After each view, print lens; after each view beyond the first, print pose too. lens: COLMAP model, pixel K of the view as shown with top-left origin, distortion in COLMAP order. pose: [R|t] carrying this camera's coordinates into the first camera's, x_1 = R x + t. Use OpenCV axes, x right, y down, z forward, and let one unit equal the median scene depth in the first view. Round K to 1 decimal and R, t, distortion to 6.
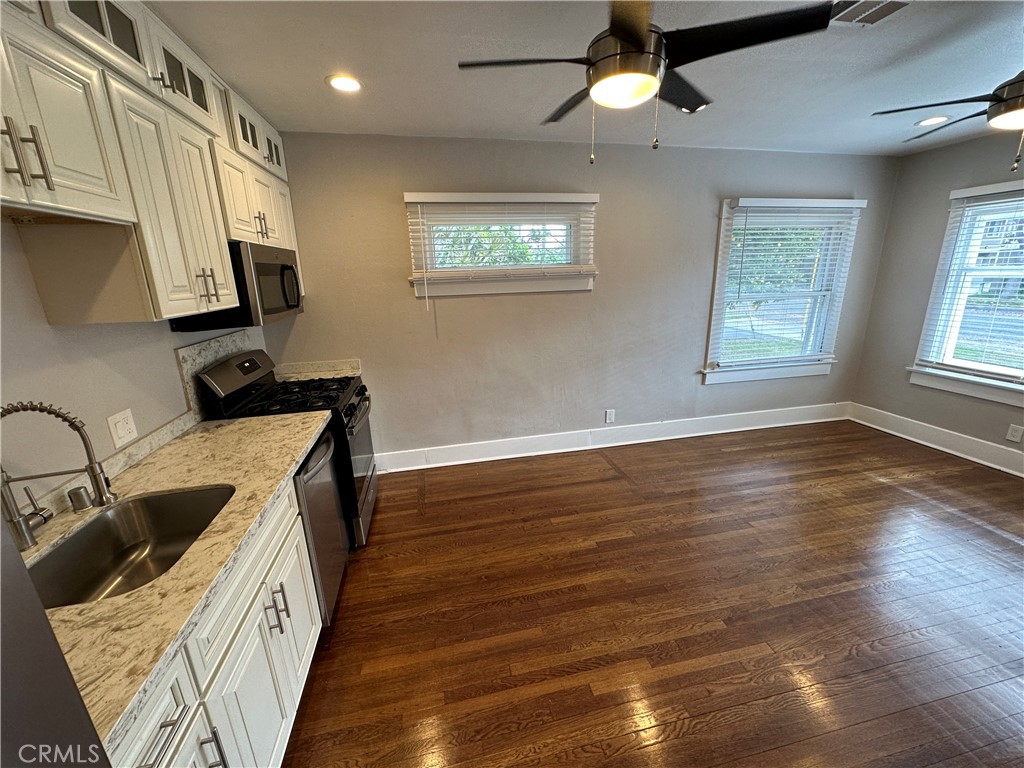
lens RADIAL K [[408.1, 0, 515.0], [0, 408.1, 382.5], [0, 0, 1]] dist [-0.002161, 0.000239]
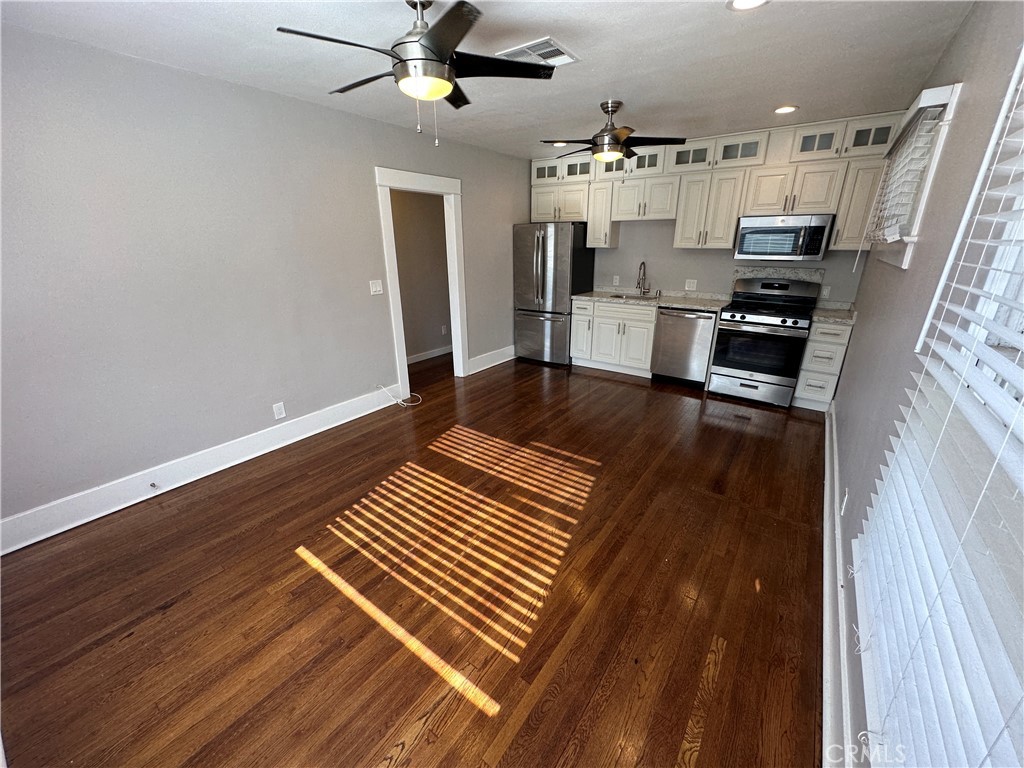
lens RADIAL K [[408.1, 0, 516.2], [0, 408.1, 381.9], [0, 0, 1]] dist [-0.002161, 0.000239]
pose [[-0.739116, 0.250204, -0.625384, 1.136160], [-0.154275, 0.840887, 0.518756, -0.358145], [0.655672, 0.479902, -0.582913, 1.235628]]
